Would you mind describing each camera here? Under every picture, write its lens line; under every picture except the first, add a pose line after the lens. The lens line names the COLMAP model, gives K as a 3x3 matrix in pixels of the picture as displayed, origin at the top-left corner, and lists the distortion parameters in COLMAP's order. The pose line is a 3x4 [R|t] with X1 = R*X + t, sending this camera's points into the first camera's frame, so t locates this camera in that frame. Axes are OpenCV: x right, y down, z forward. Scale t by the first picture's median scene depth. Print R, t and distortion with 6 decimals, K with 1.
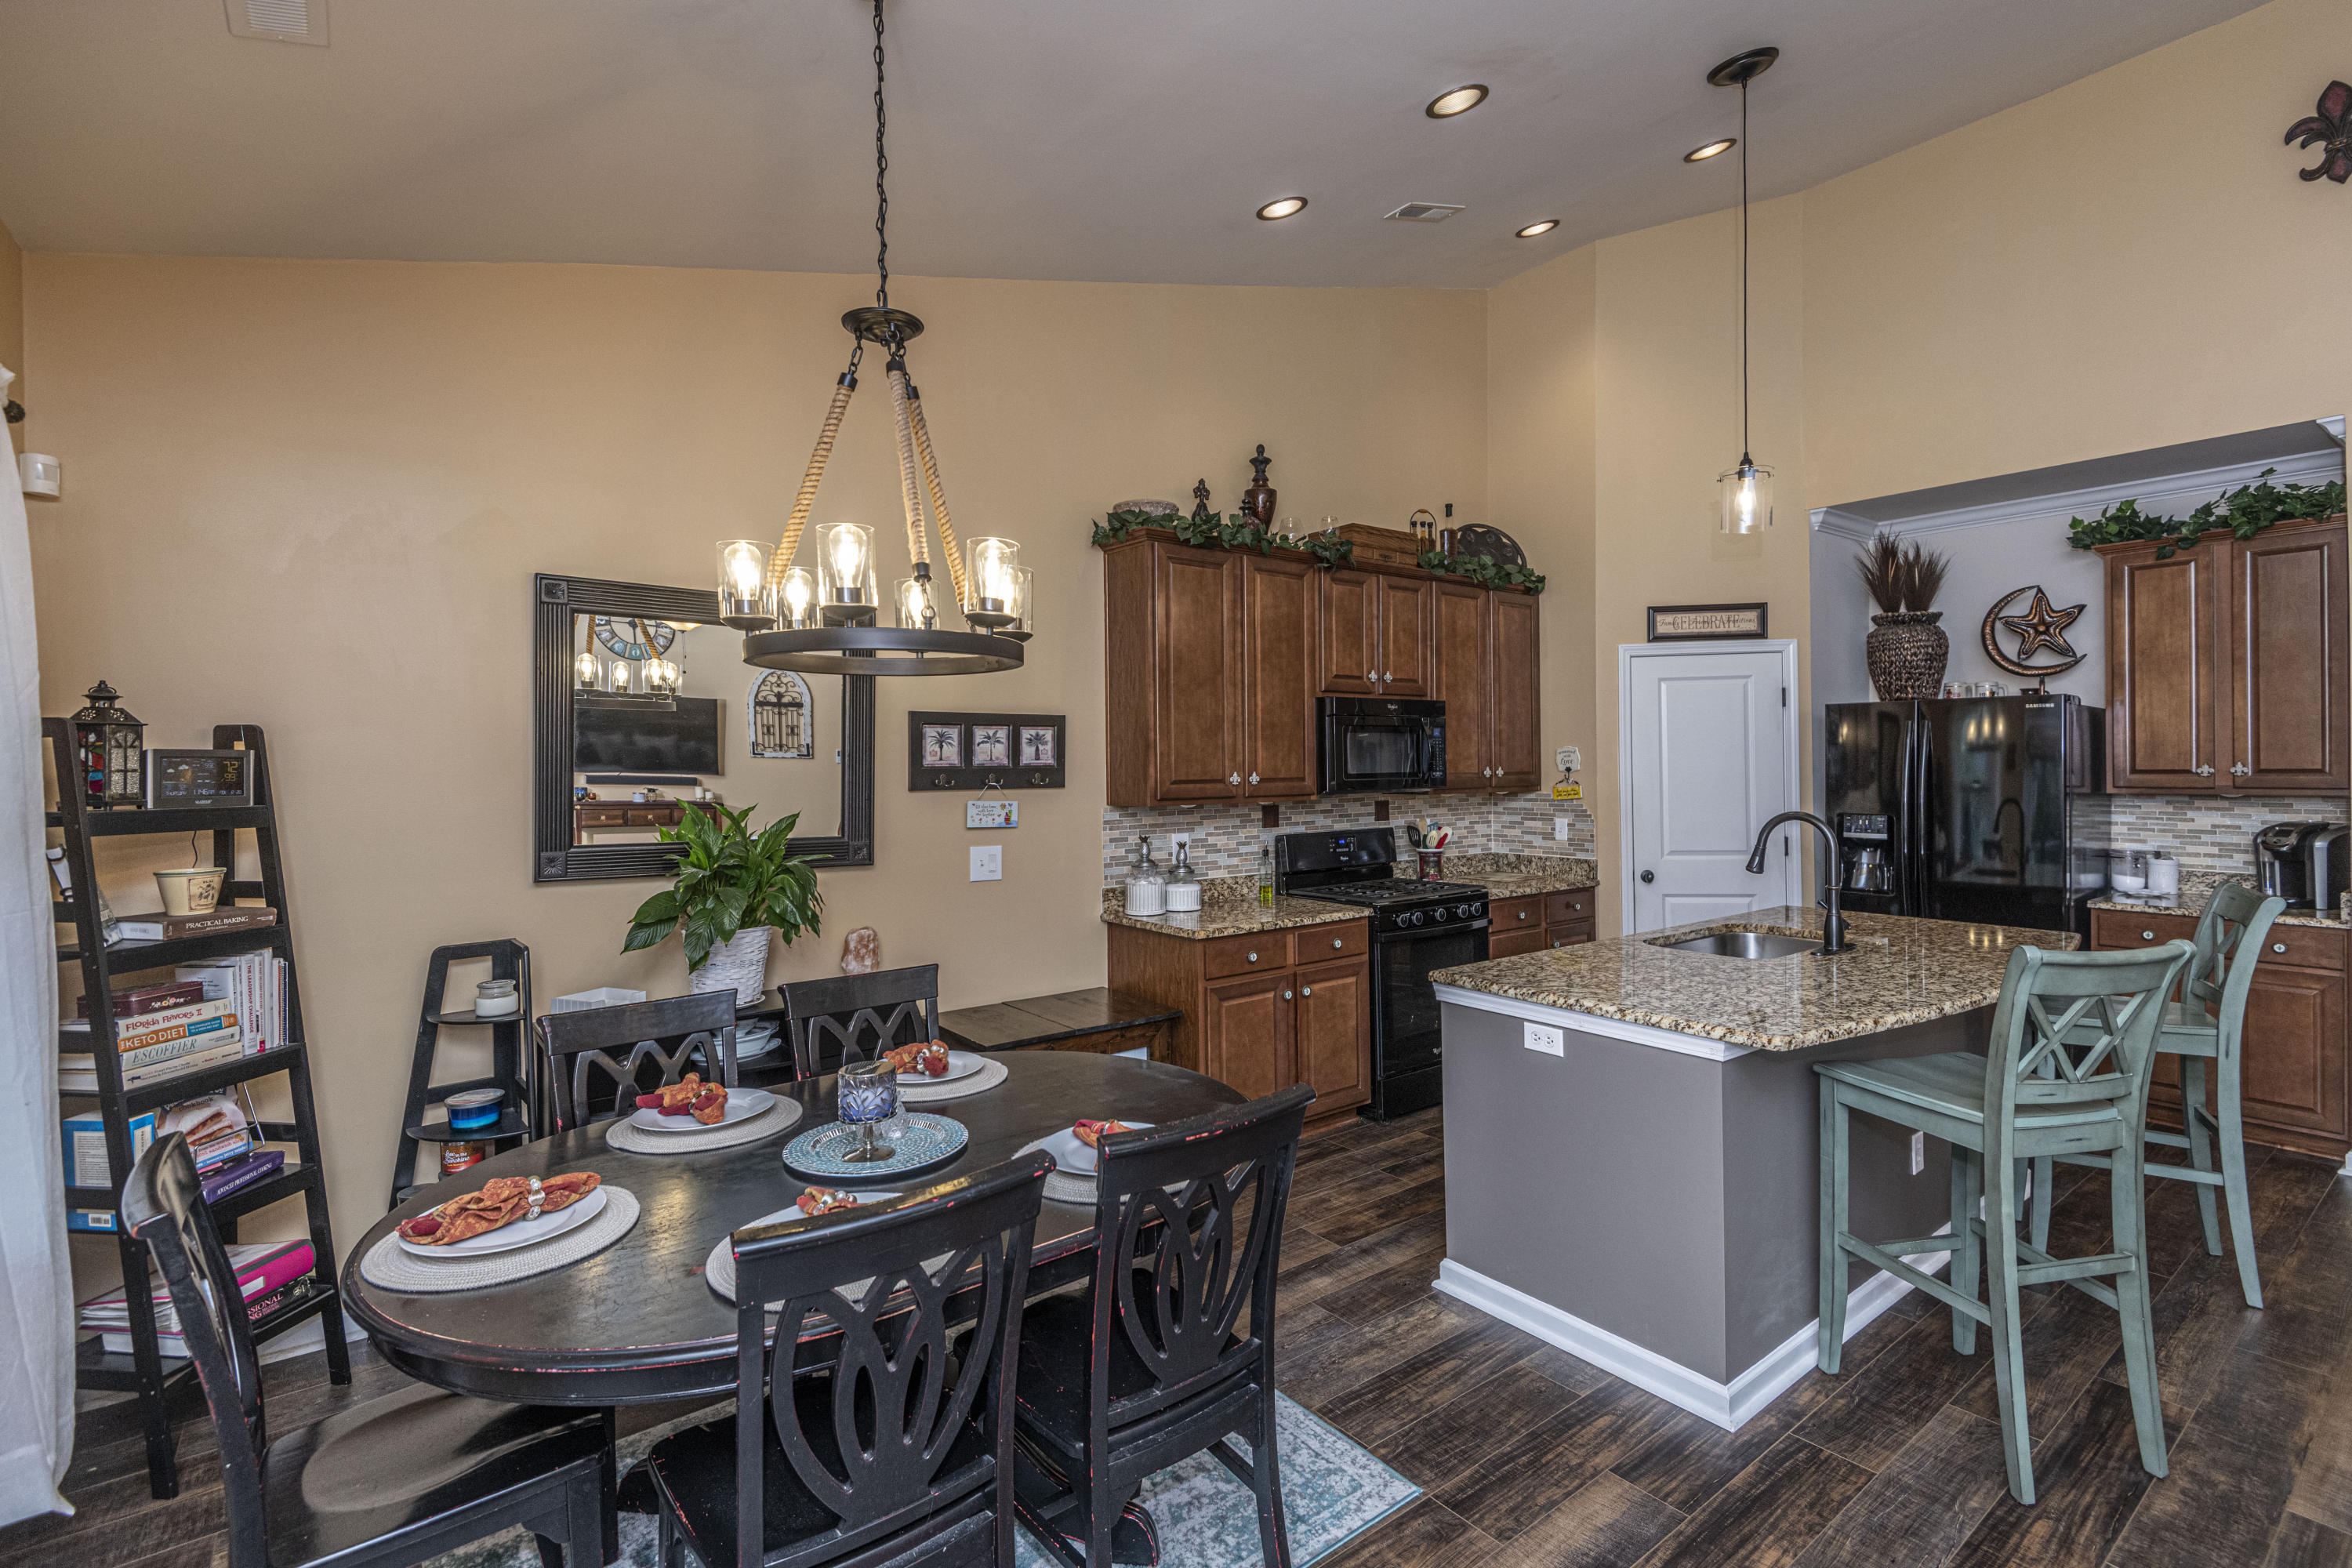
lens RADIAL K [[1052.3, 0, 1171.0], [0, 1052.3, 768.7], [0, 0, 1]] dist [0.025665, -0.012831]
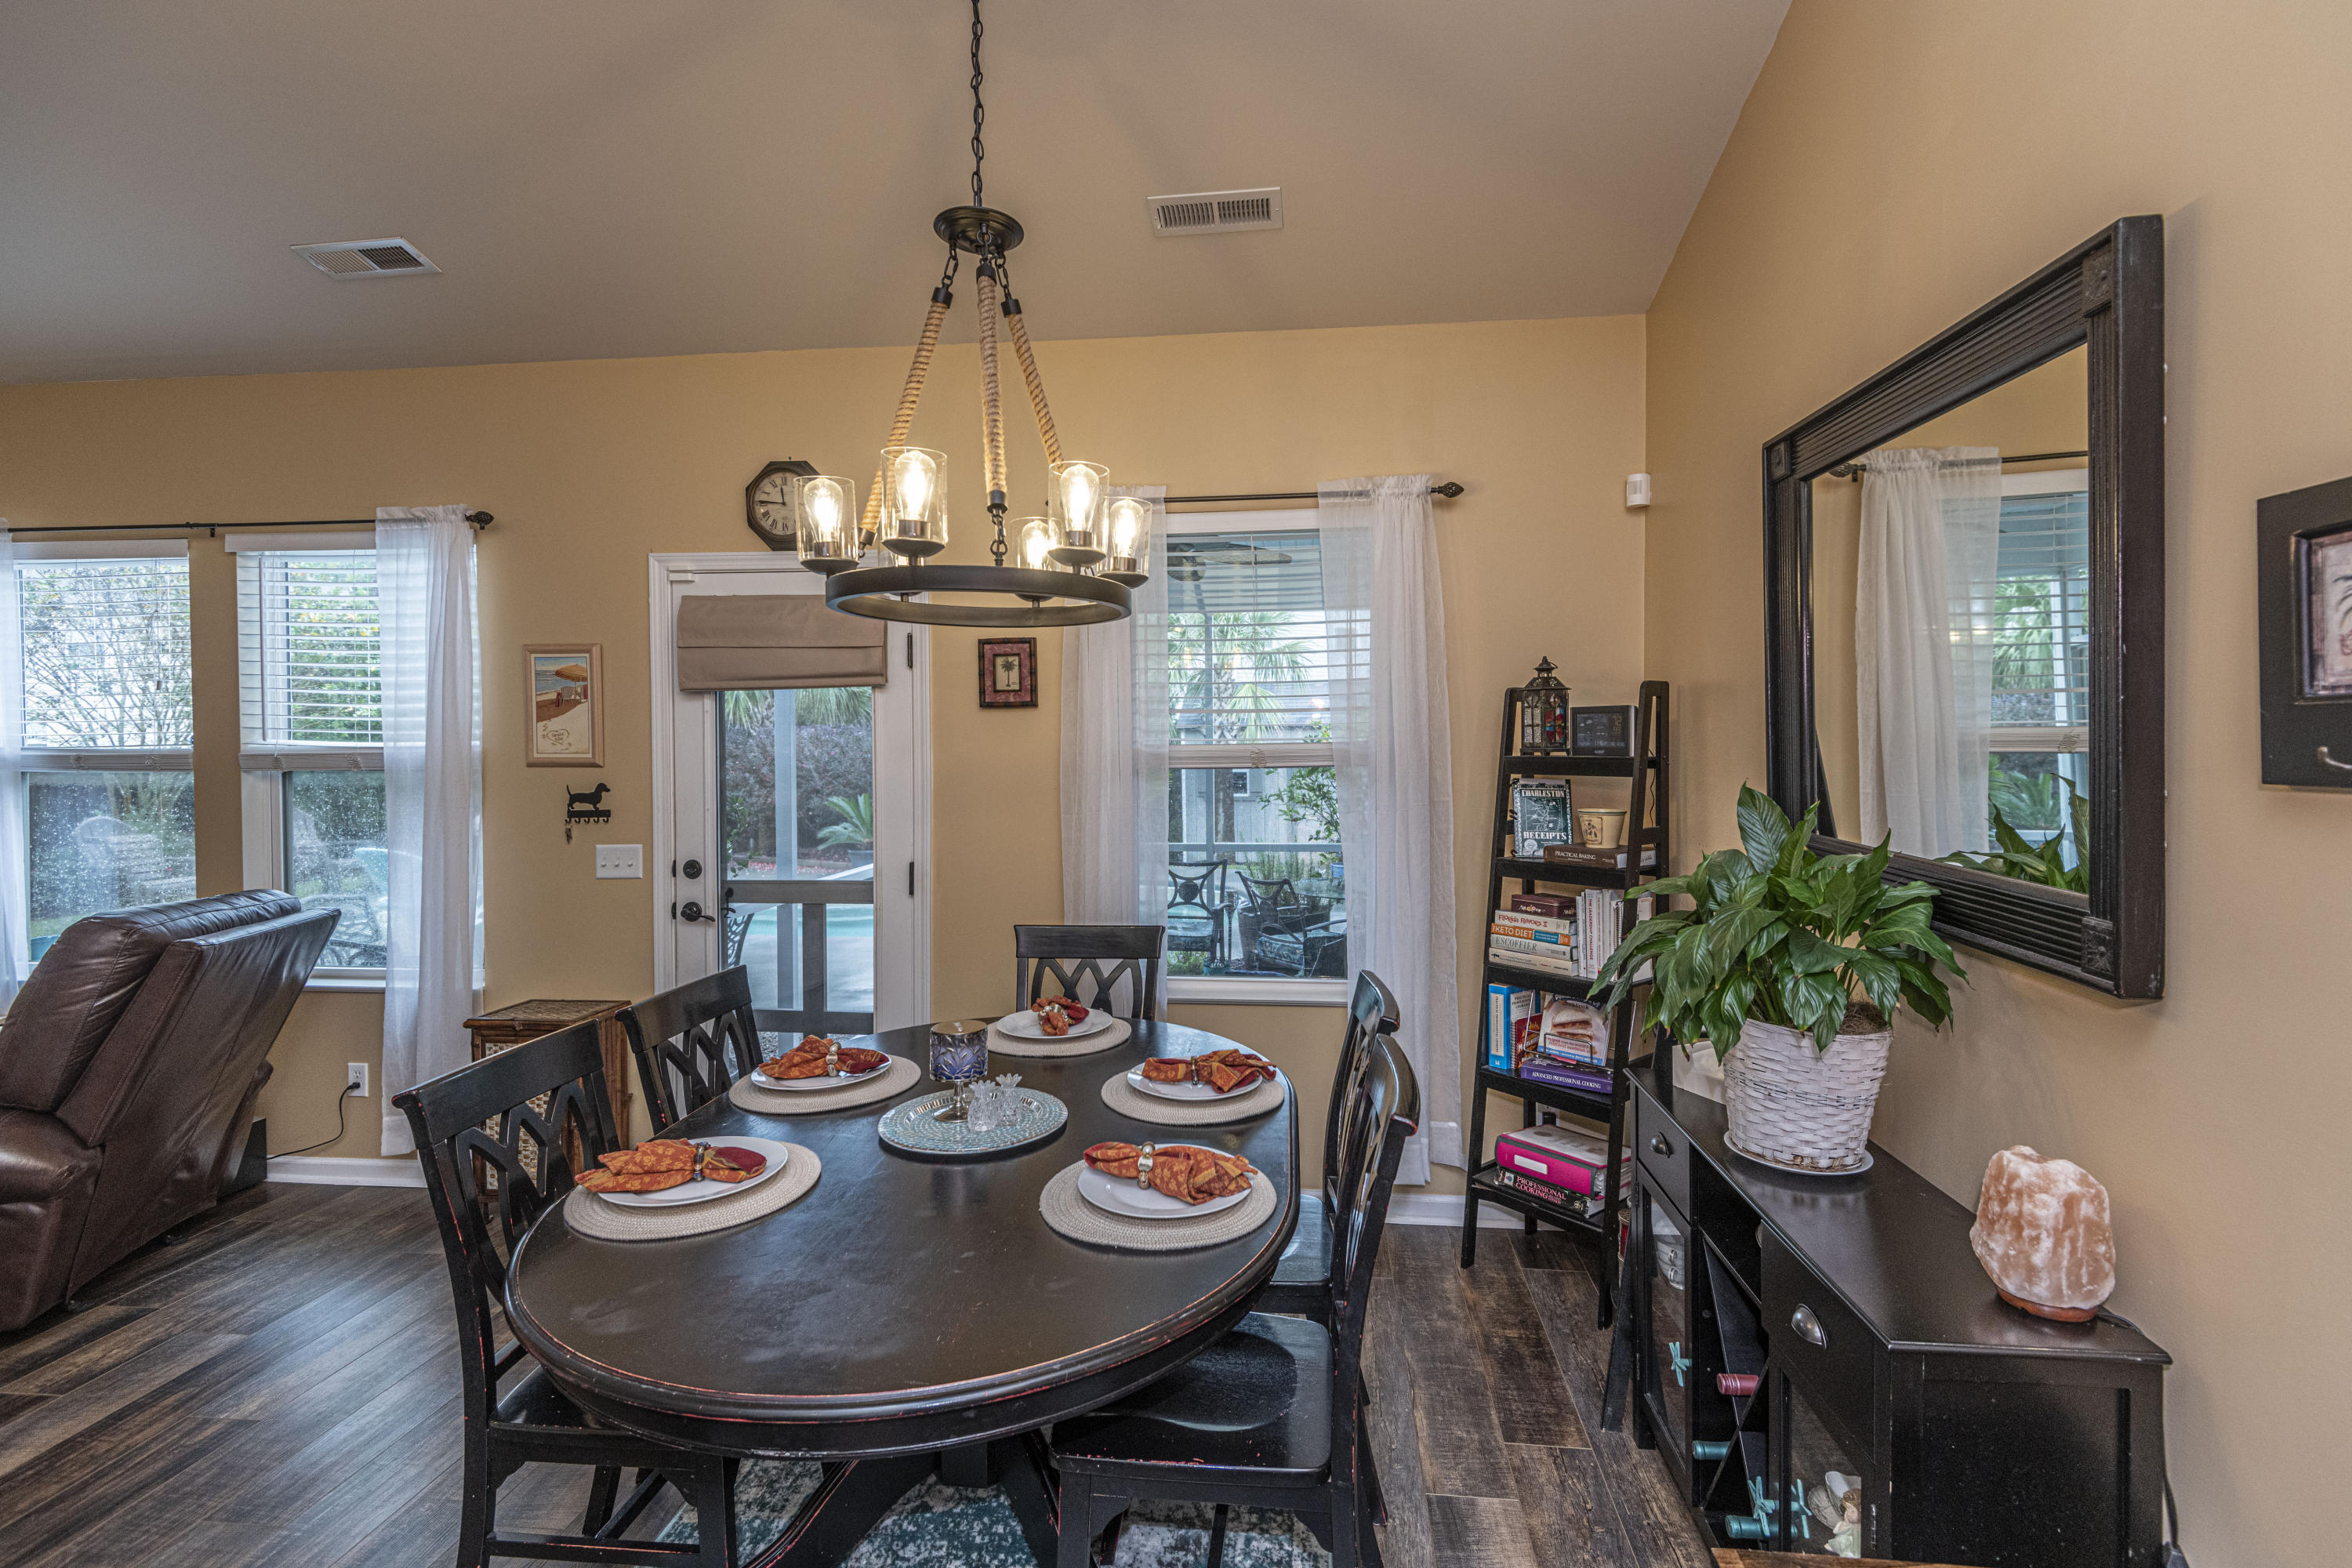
lens RADIAL K [[1074.1, 0, 1197.9], [0, 1074.1, 757.0], [0, 0, 1]] dist [0.033599, -0.025505]
pose [[-0.685880, 0.025551, -0.727266, 0.137644], [0.012161, 0.999646, 0.023651, 0.002098], [0.727613, 0.007378, -0.685948, 0.857304]]
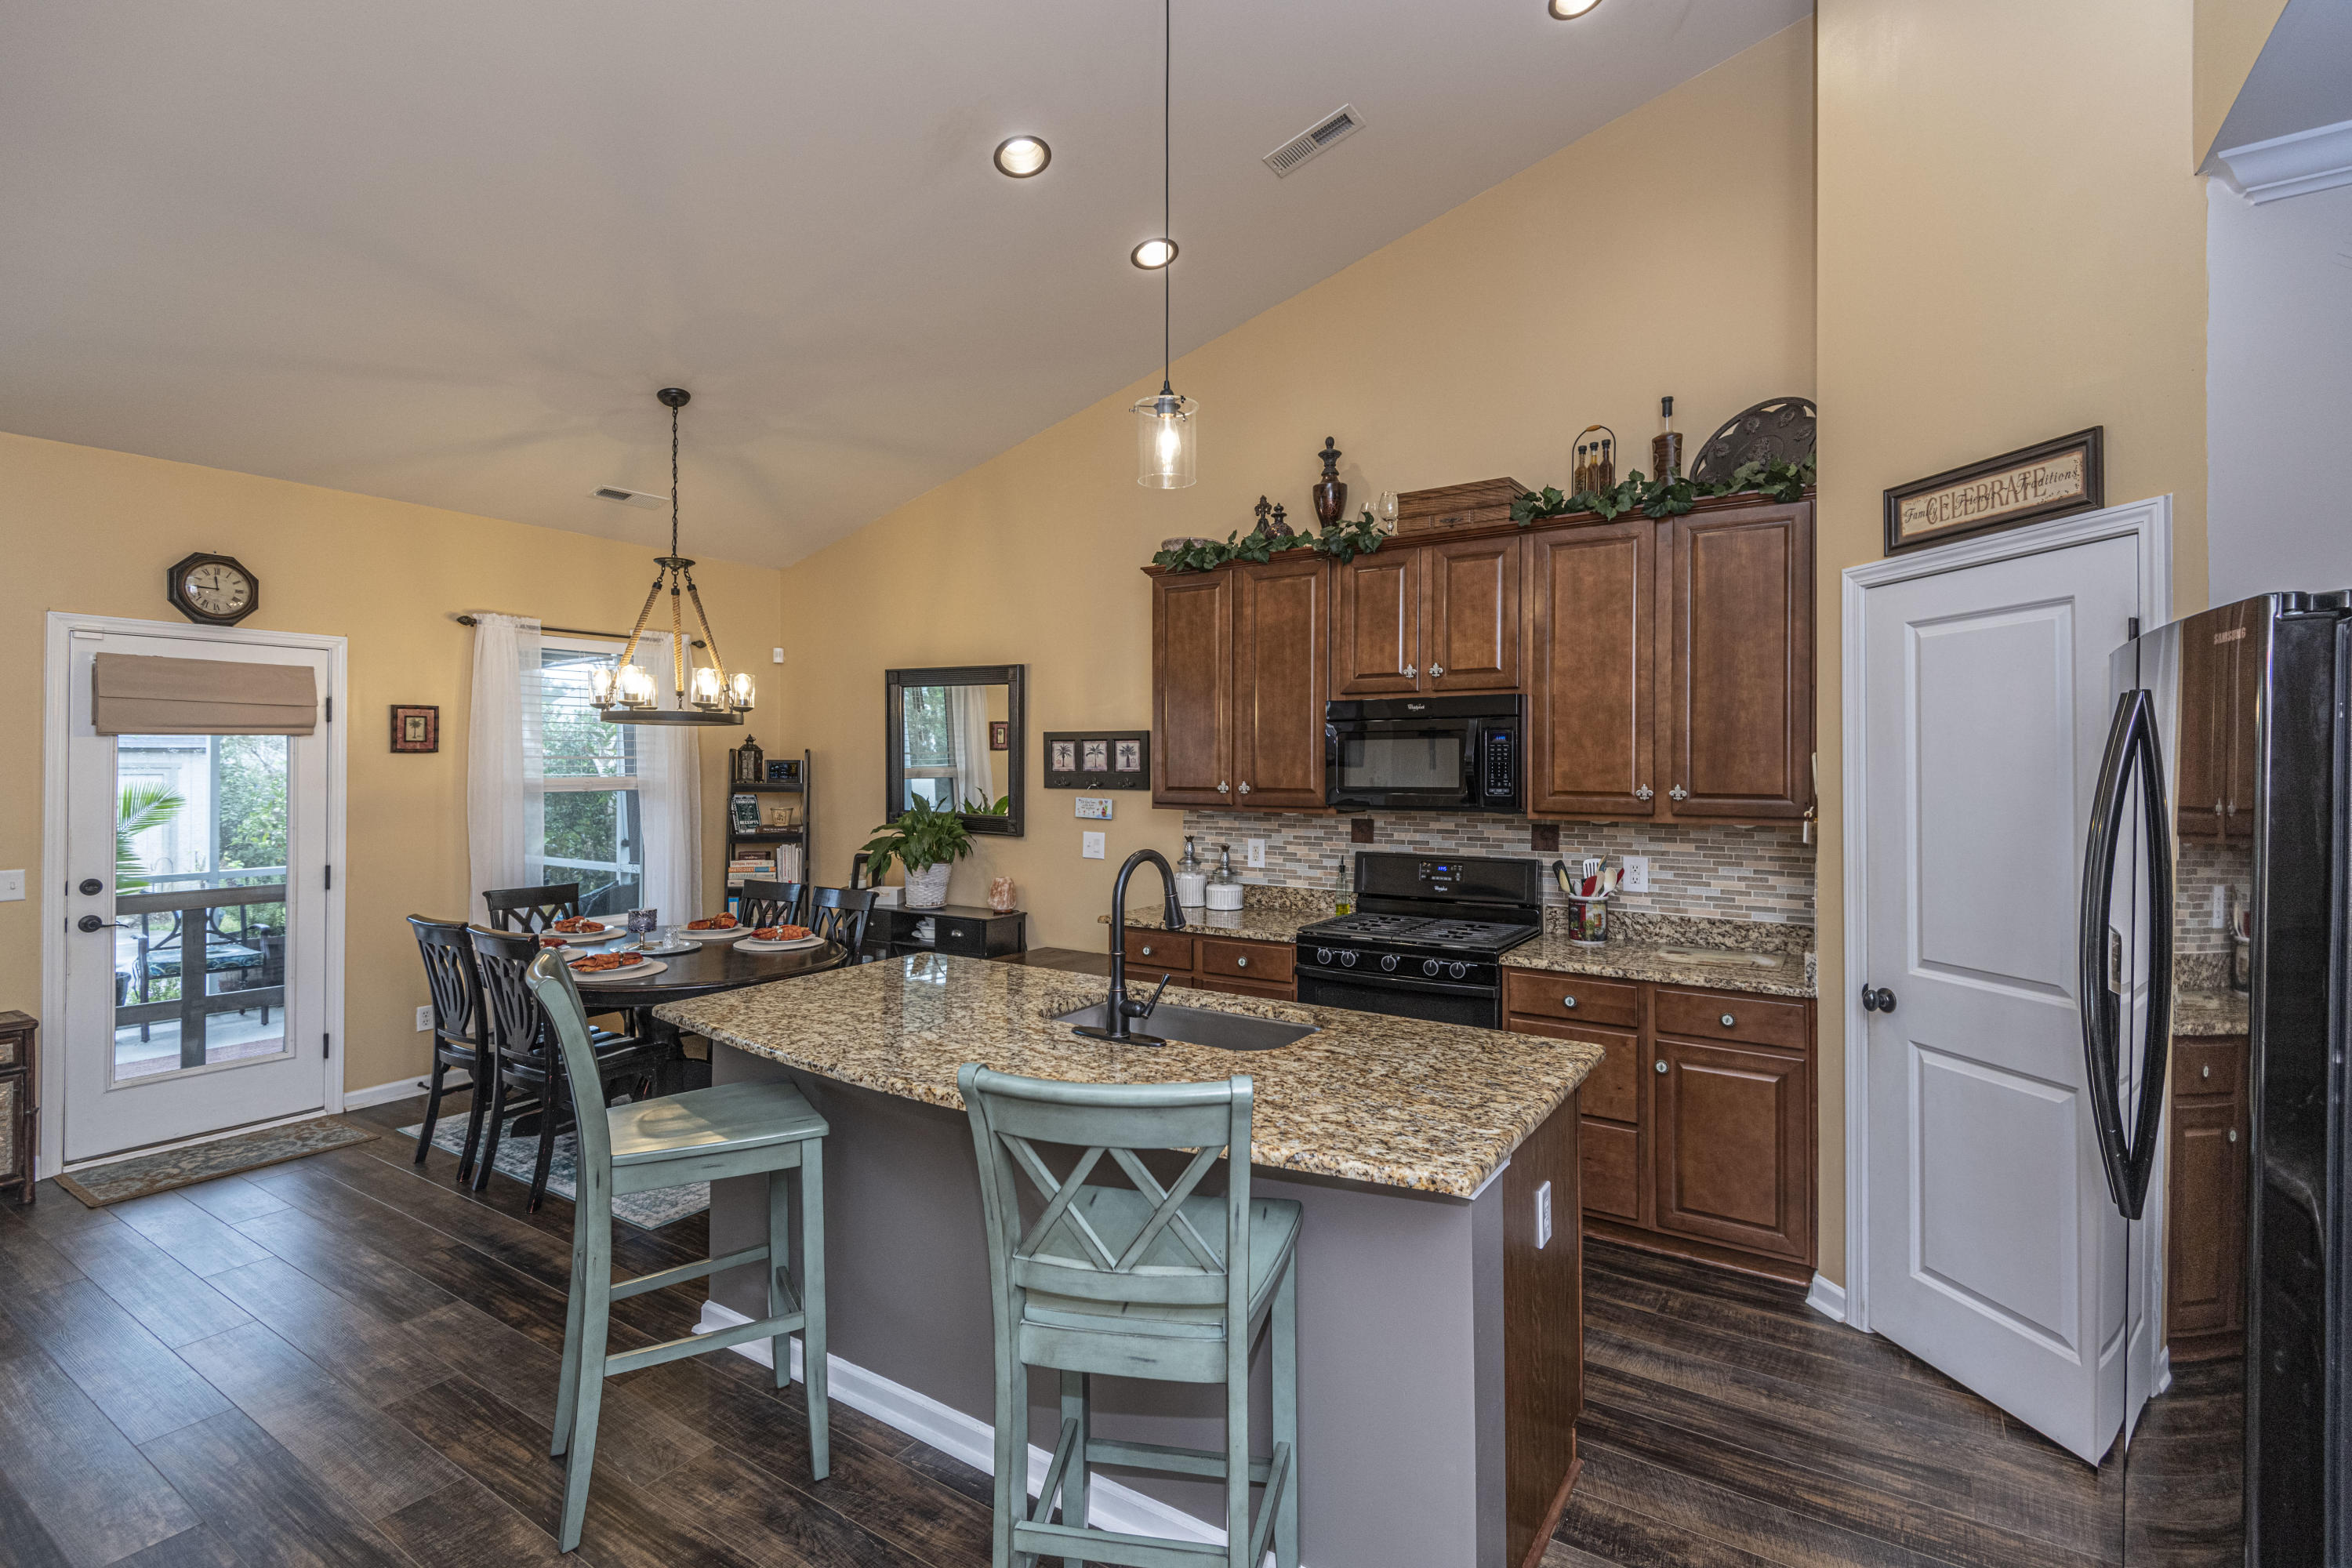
lens RADIAL K [[1074.1, 0, 1197.9], [0, 1074.1, 757.0], [0, 0, 1]] dist [0.033599, -0.025505]
pose [[0.344812, 0.004292, -0.938662, 1.030497], [-0.008638, 0.999962, 0.001399, -0.021365], [0.938632, 0.007626, 0.344836, 0.600756]]
